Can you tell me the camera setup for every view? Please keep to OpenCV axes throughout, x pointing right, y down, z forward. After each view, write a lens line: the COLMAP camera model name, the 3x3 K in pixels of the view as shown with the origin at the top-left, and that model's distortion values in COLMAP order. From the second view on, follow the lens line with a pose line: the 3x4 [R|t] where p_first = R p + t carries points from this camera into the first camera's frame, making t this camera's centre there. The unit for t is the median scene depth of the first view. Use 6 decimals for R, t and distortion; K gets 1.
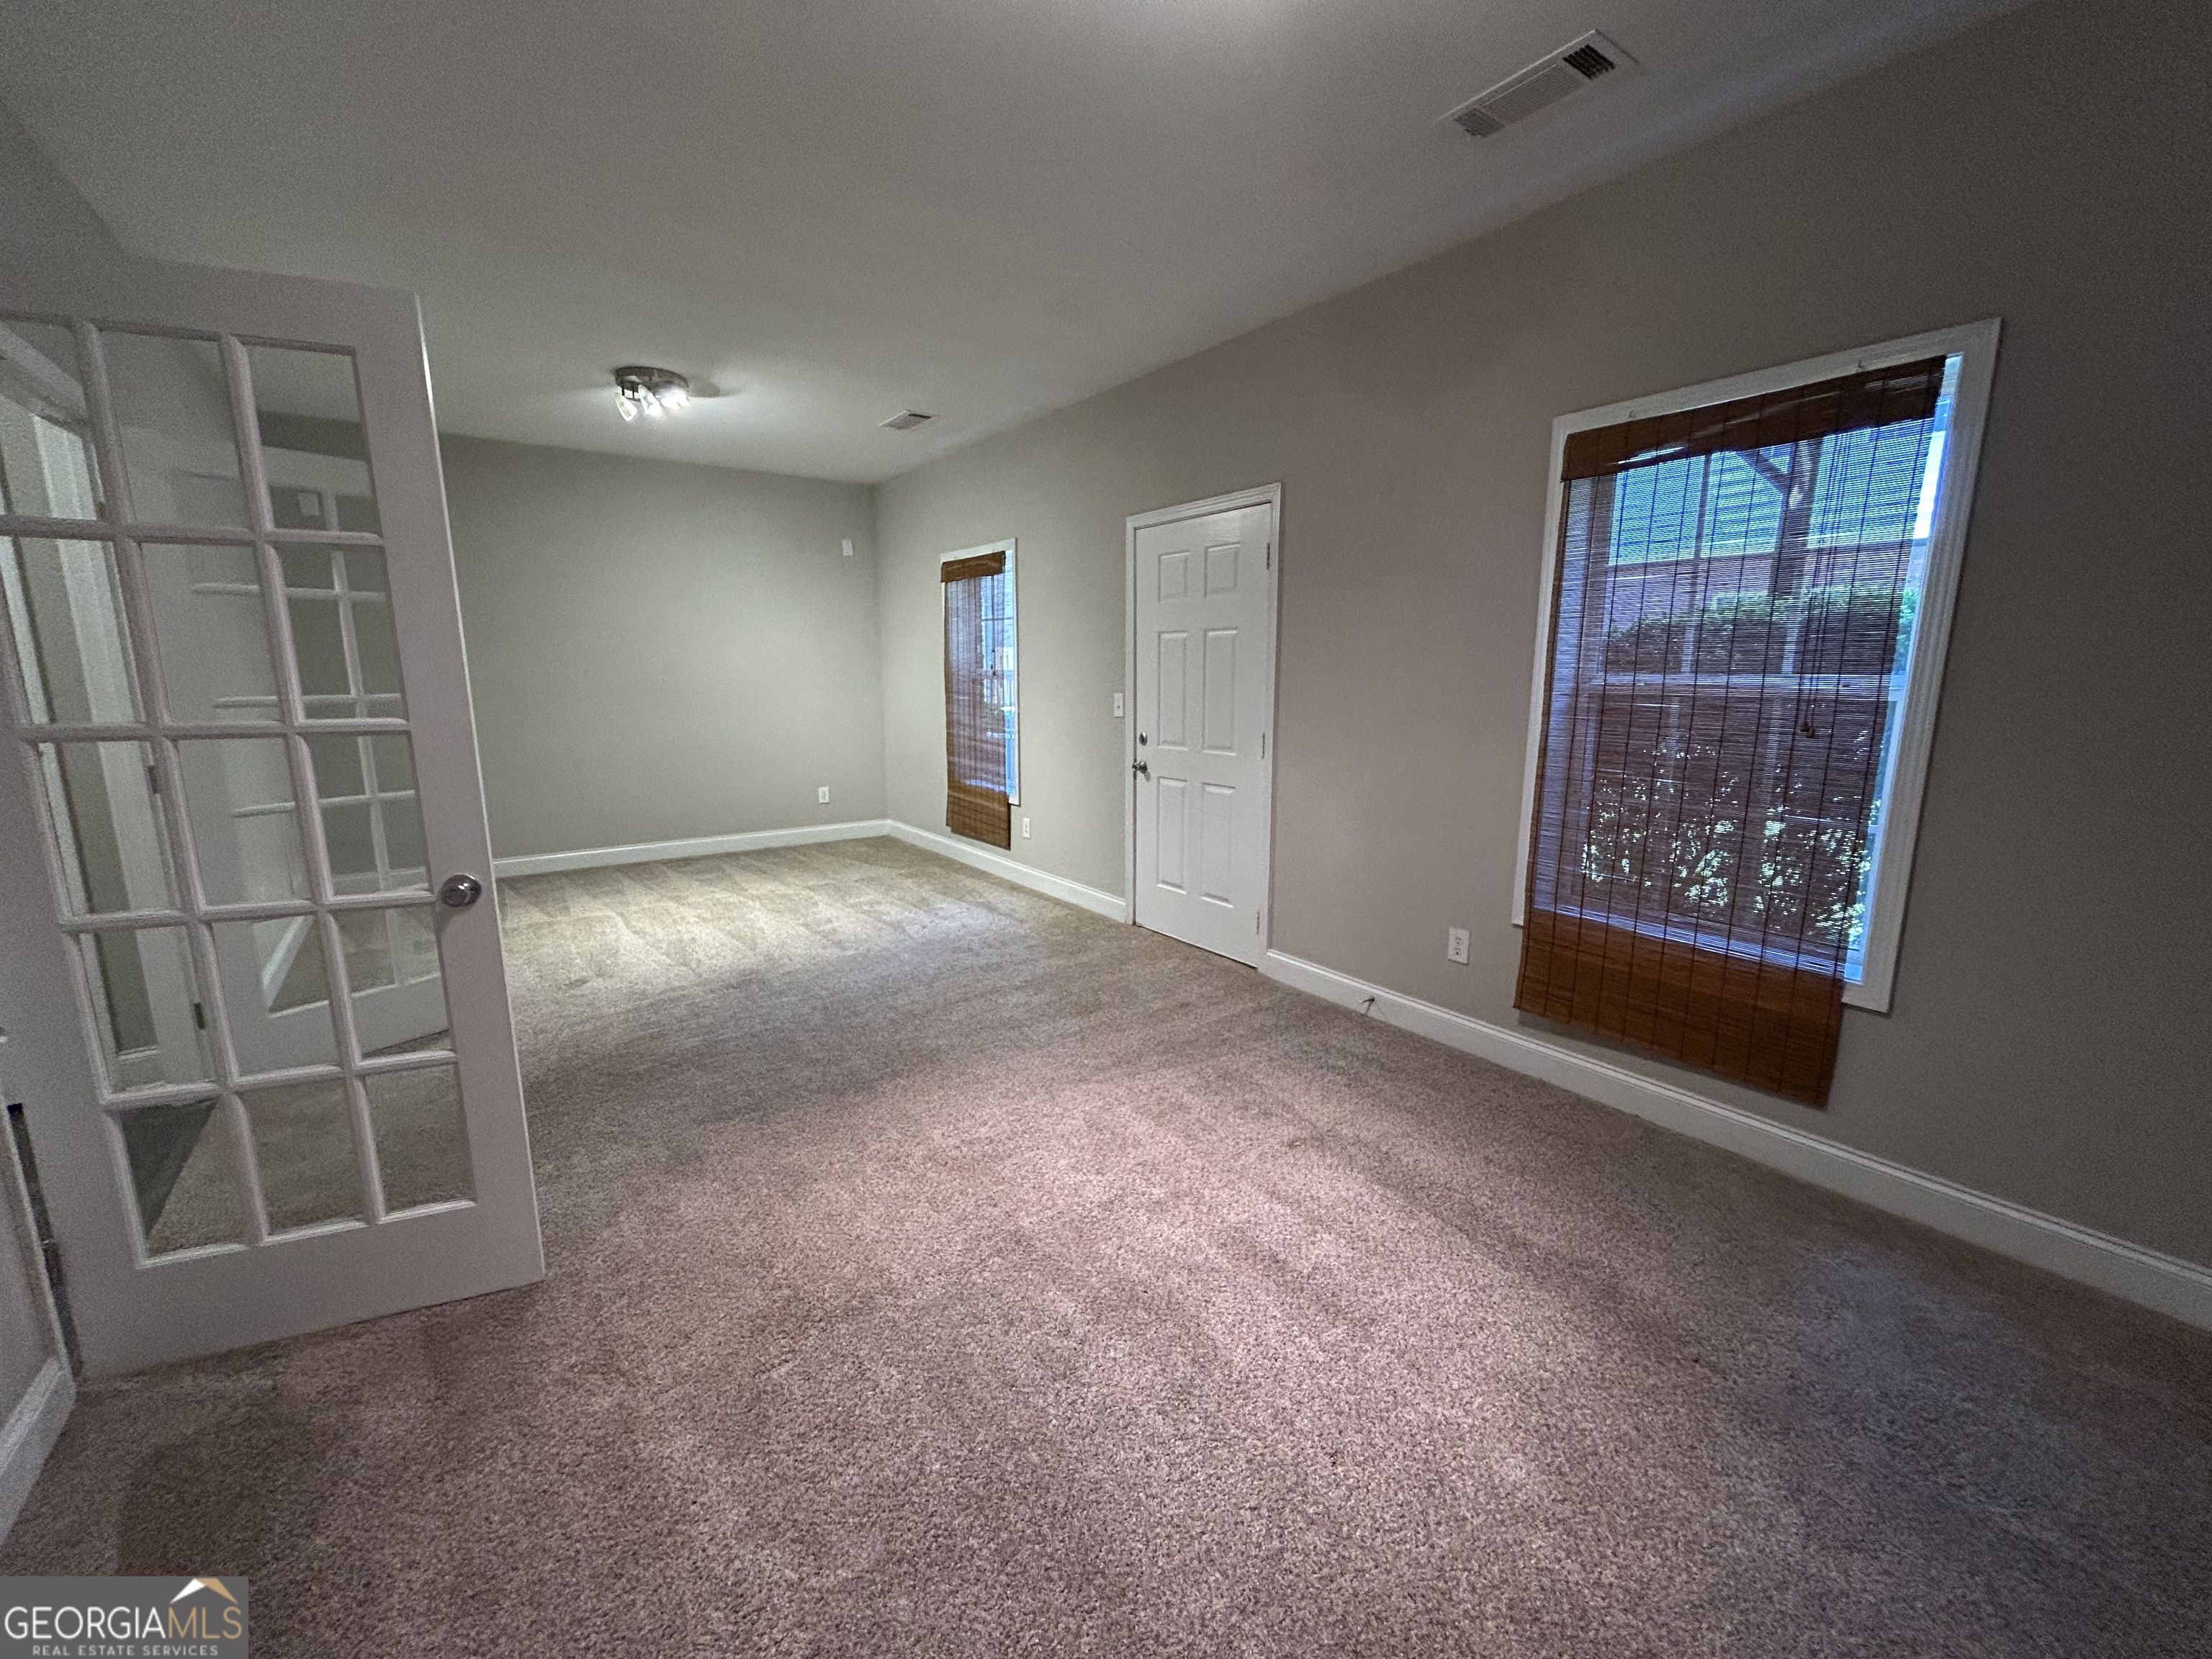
lens RADIAL K [[896.5, 0, 1112.2], [0, 896.5, 829.2], [0, 0, 1]] dist [-0.001332, 0.000517]
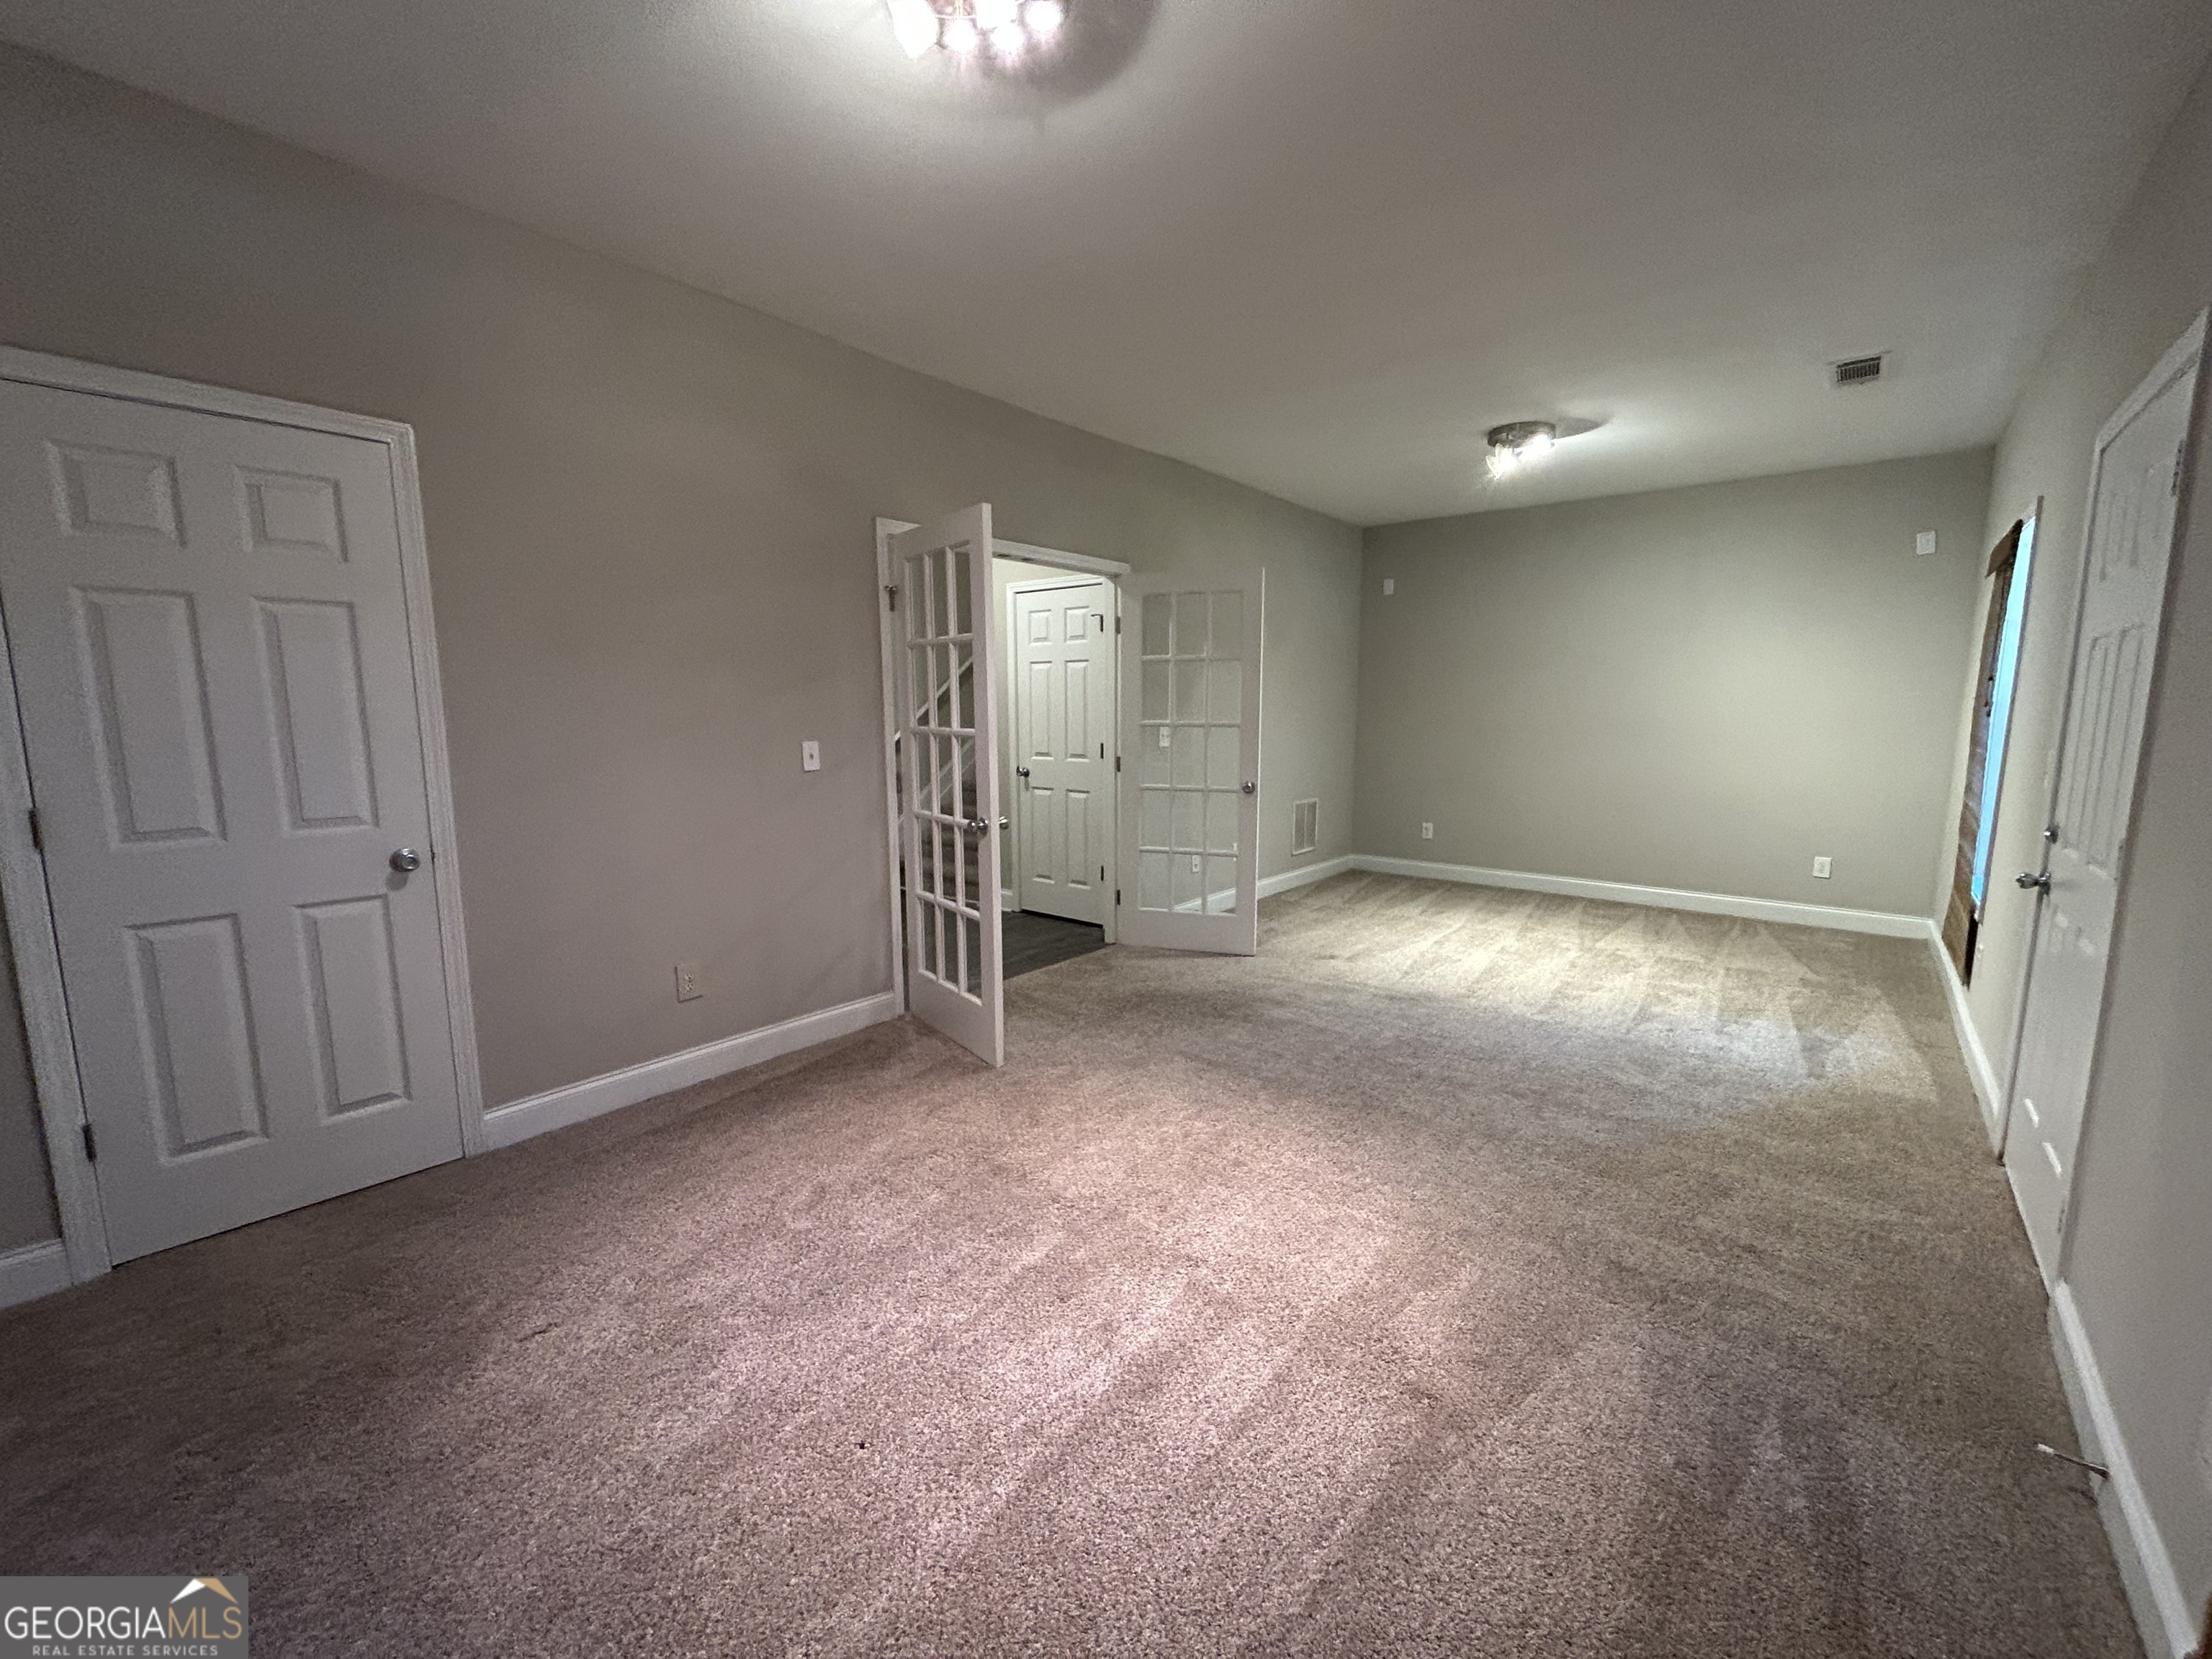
lens RADIAL K [[896.5, 0, 1105.3], [0, 896.5, 833.4], [0, 0, 1]] dist [-0.001332, 0.000517]
pose [[0.244408, 0.136233, -0.960055, 0.491161], [-0.173842, 0.980197, 0.094835, -0.059849], [0.953962, 0.143720, 0.263251, 0.355959]]
